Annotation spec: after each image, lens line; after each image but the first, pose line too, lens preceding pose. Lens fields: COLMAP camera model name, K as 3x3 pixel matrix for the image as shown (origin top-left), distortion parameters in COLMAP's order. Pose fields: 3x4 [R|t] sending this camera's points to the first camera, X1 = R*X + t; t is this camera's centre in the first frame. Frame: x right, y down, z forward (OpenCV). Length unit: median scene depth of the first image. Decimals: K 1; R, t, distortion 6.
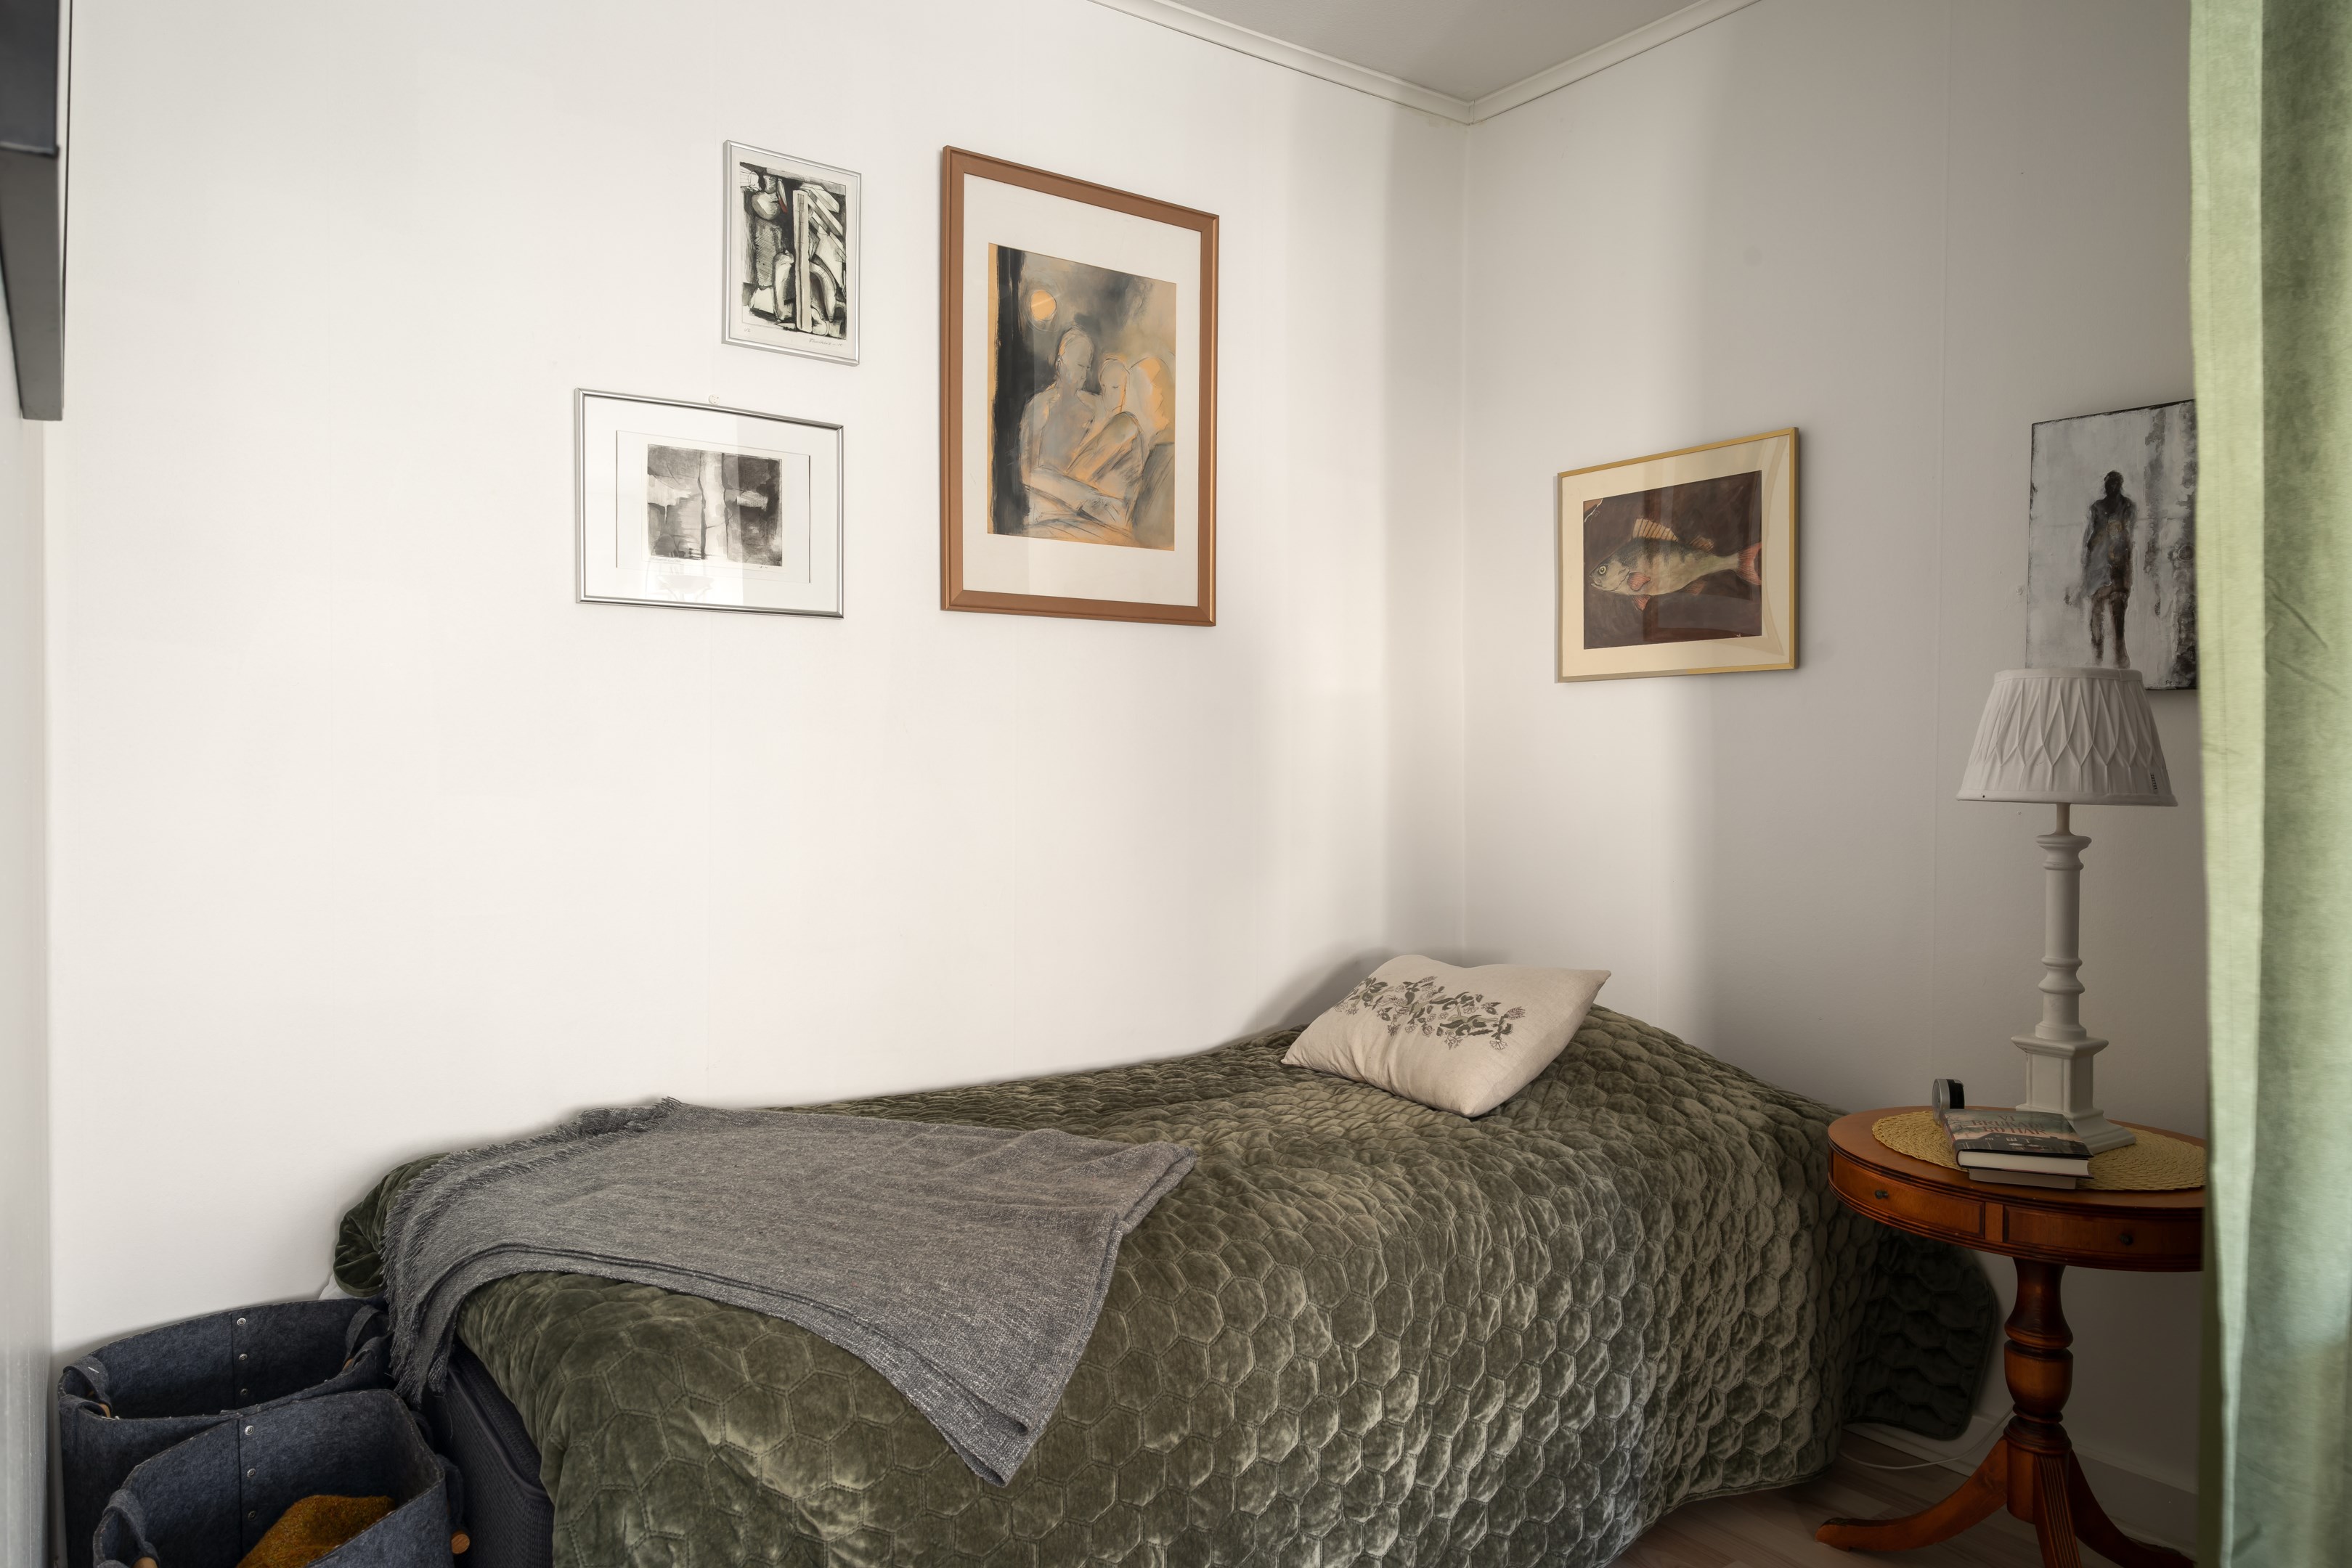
lens RADIAL K [[1541.0, 0, 1178.8], [0, 1541.0, 778.8], [0, 0, 1]] dist [0.001741, 0.000311]
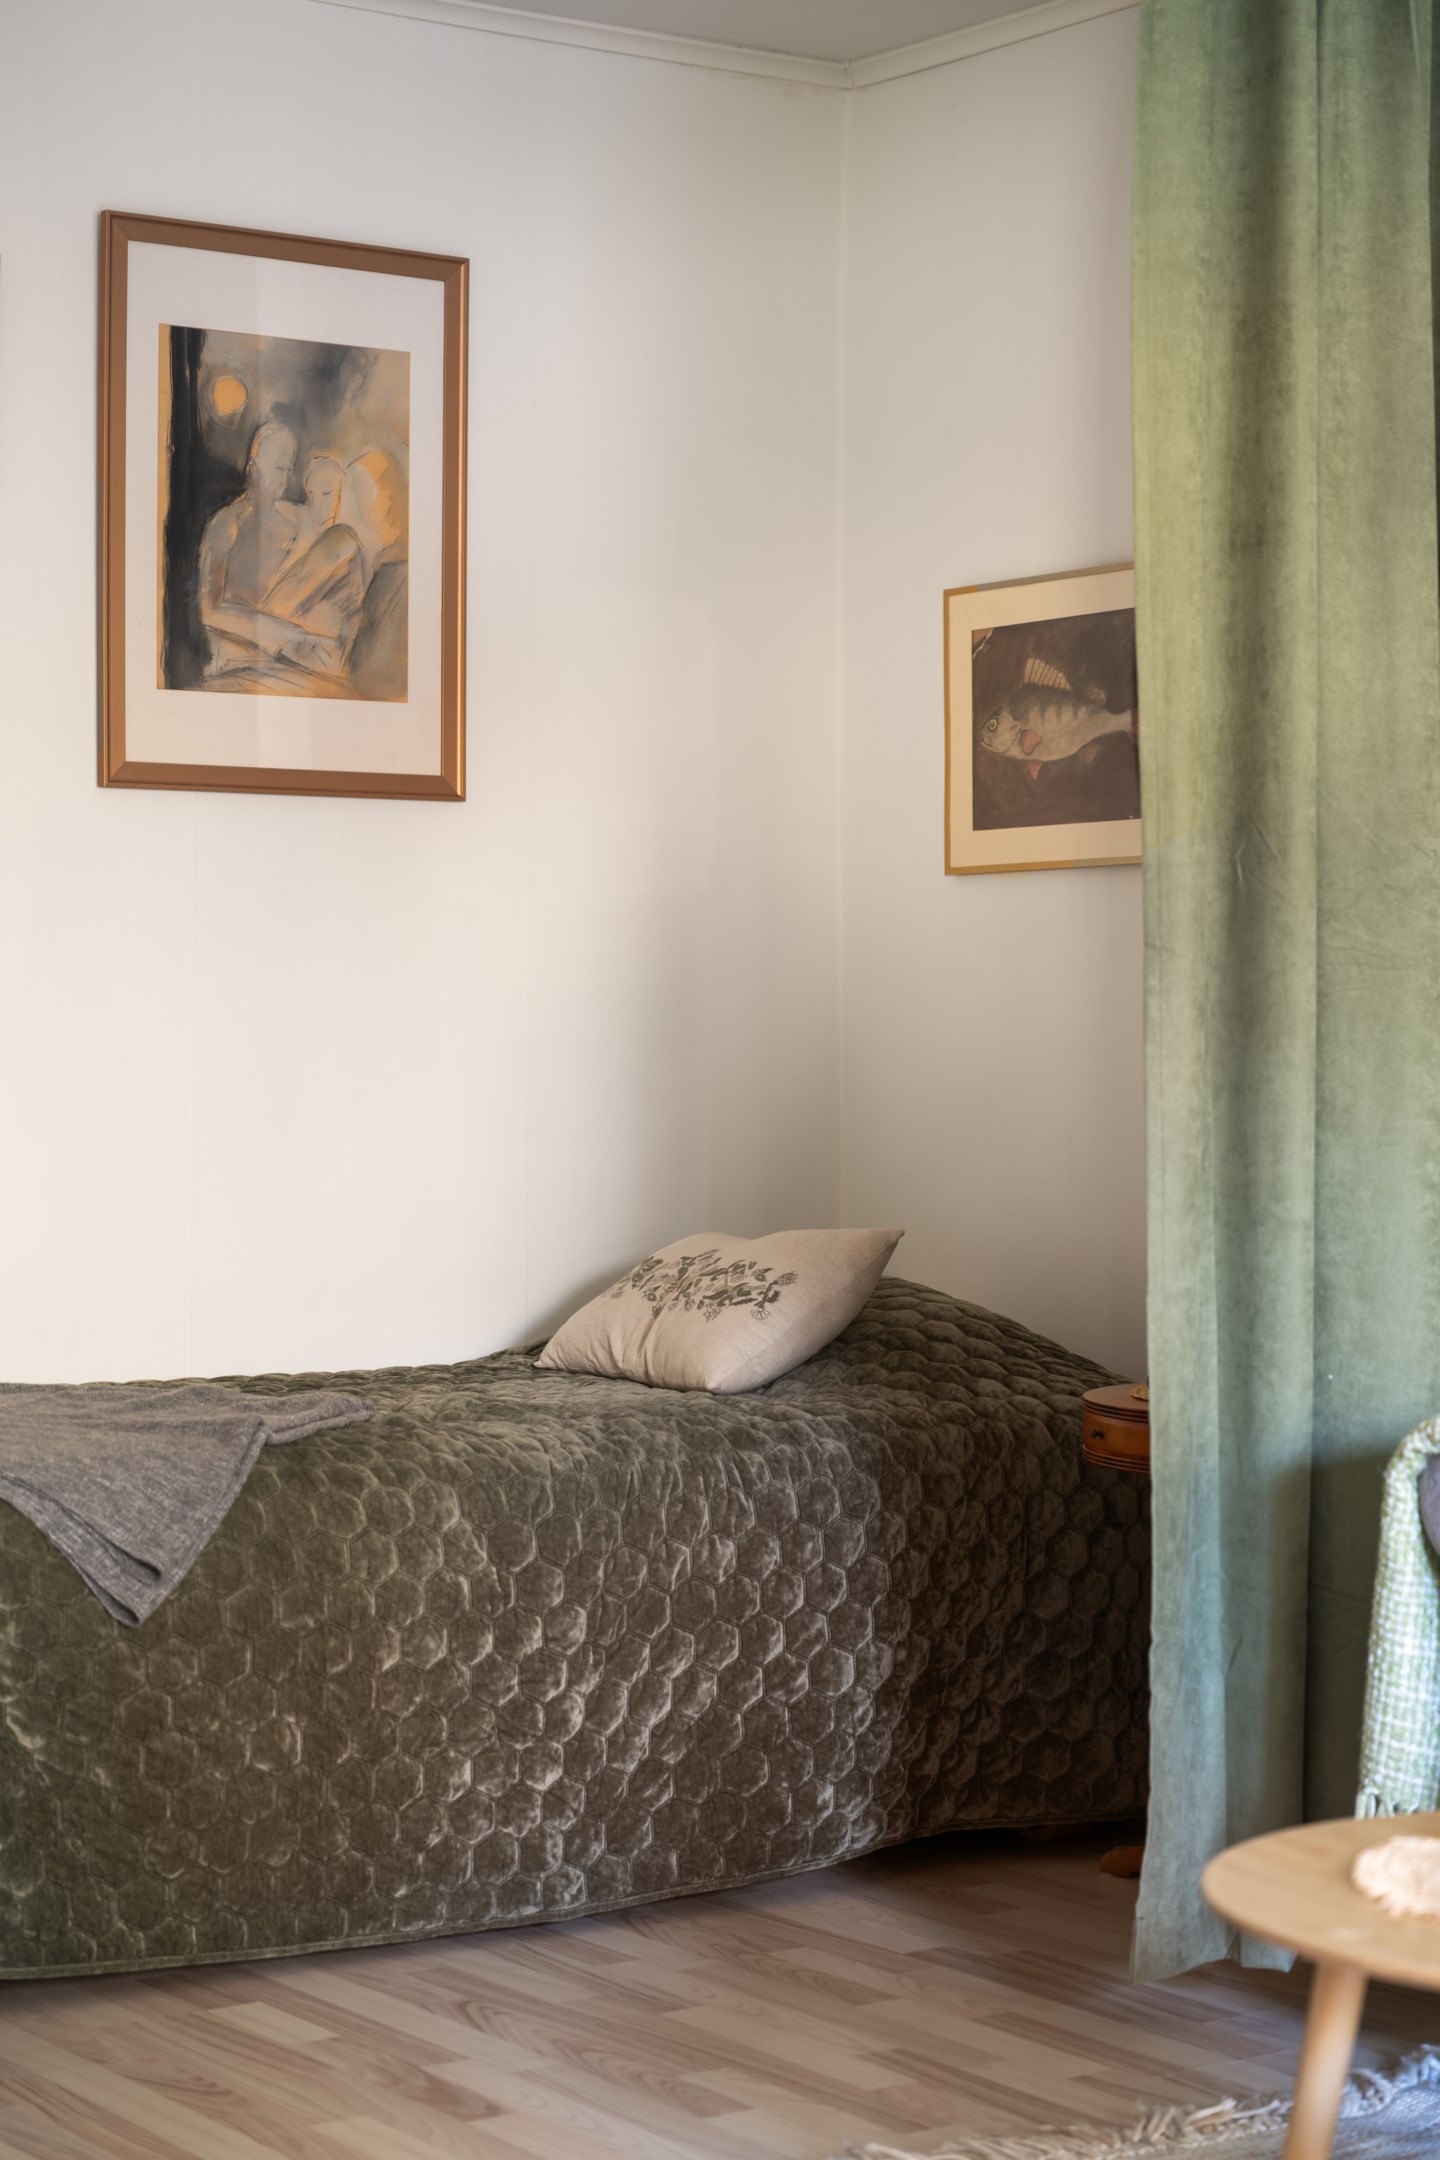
lens RADIAL K [[3898.4, 0, 726.7], [0, 3898.4, 1073.3], [0, 0, 1]] dist [-0.009868, 0.000000]
pose [[0.999973, 0.001345, -0.007272, 0.202594], [-0.001369, 0.999994, -0.003200, 0.048561], [0.007267, 0.003210, 0.999968, -1.103637]]
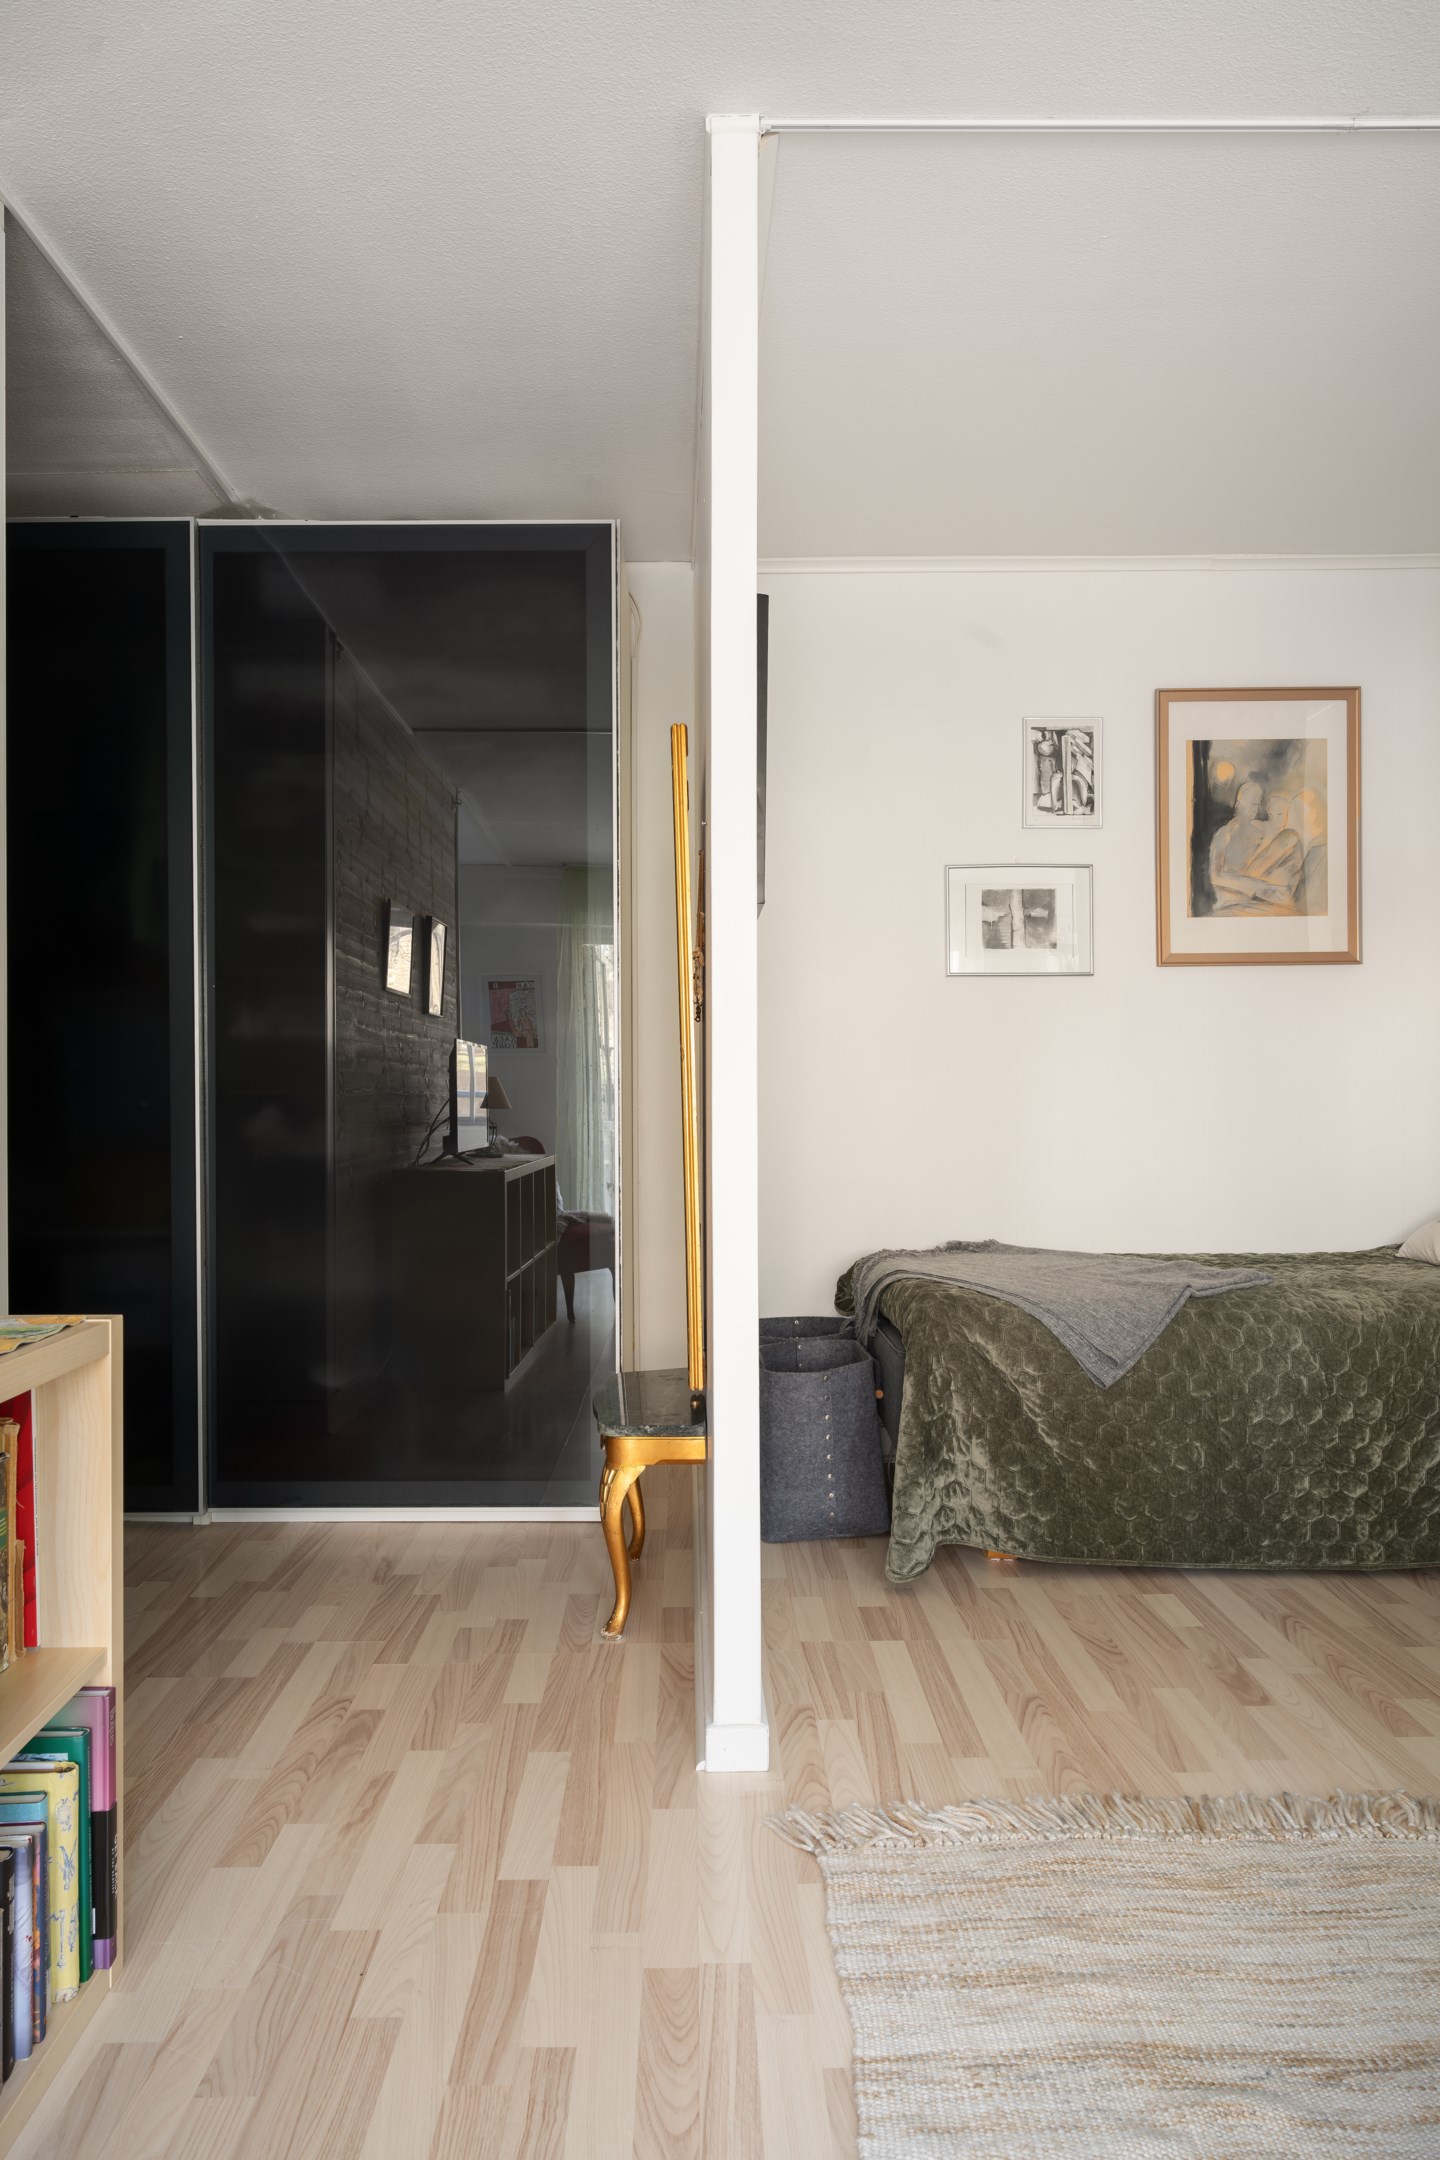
lens RADIAL K [[1415.5, 0, 691.9], [0, 1415.5, 1096.8], [0, 0, 1]] dist [0.001741, 0.000311]
pose [[0.815272, -0.007375, -0.579032, 0.348100], [0.003436, 0.999963, -0.007897, 0.044471], [0.579069, 0.004449, 0.815267, -0.579526]]
